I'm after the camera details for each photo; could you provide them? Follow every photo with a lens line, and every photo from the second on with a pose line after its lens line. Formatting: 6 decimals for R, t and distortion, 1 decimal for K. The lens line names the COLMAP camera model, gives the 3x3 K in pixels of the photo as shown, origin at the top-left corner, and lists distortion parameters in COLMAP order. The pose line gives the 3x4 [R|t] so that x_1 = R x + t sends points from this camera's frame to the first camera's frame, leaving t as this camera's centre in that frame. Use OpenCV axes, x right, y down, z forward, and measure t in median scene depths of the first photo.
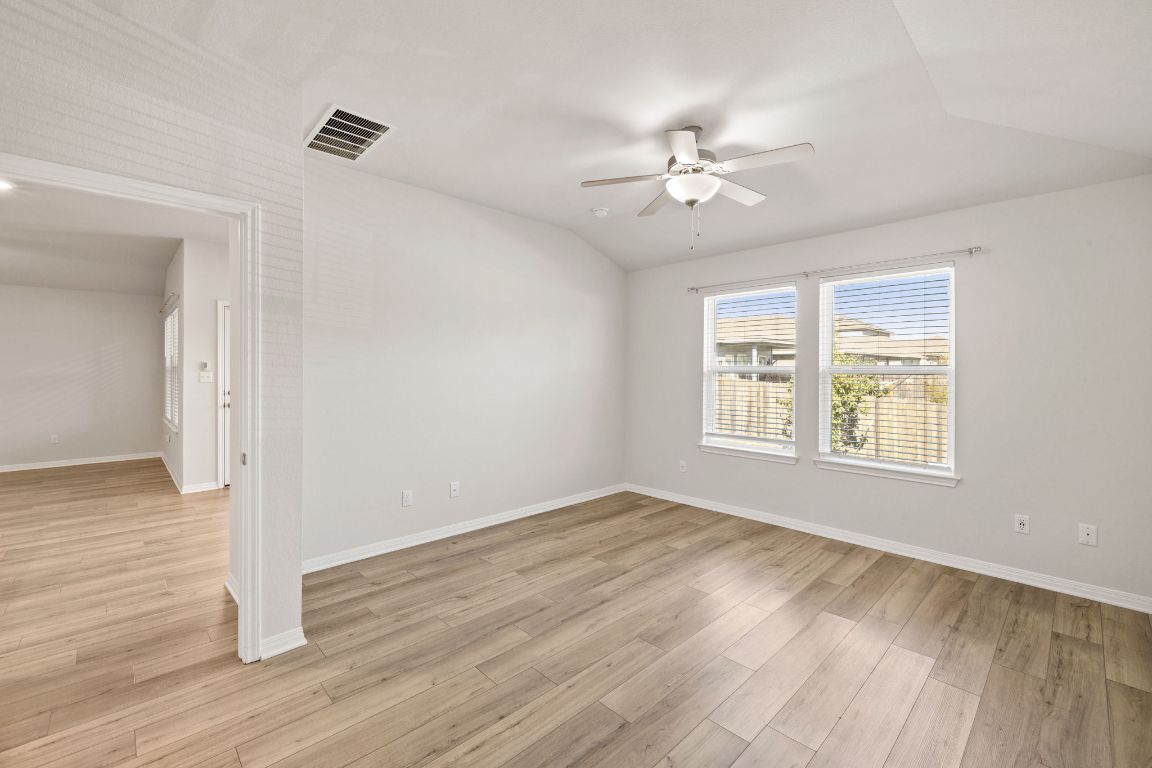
lens RADIAL K [[483.3, 0, 575.0], [0, 483.3, 363.8], [0, 0, 1]] dist [0.000959, 0.000062]
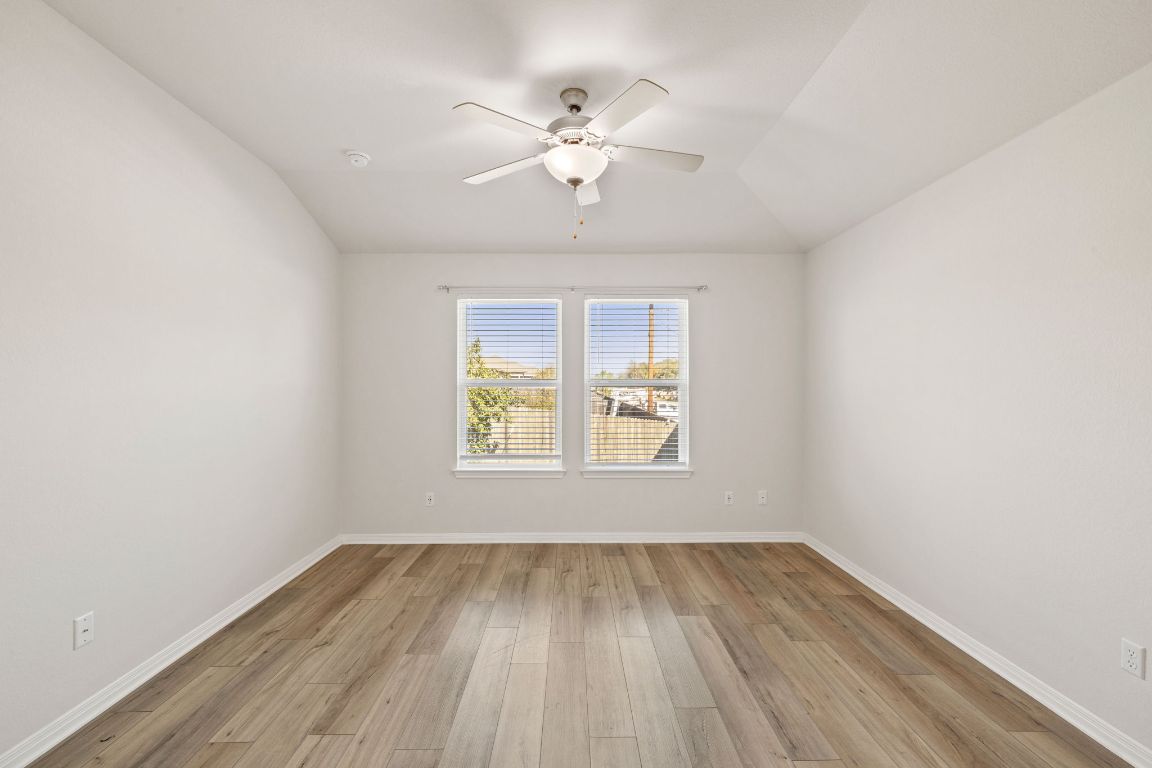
lens RADIAL K [[485.0, 0, 573.1], [0, 485.0, 381.3], [0, 0, 1]] dist [-0.000142, -0.000062]
pose [[0.684502, 0.002040, 0.729008, -0.275716], [-0.007554, 0.999962, 0.004296, 0.004931], [-0.728972, -0.008448, 0.684492, 0.317999]]
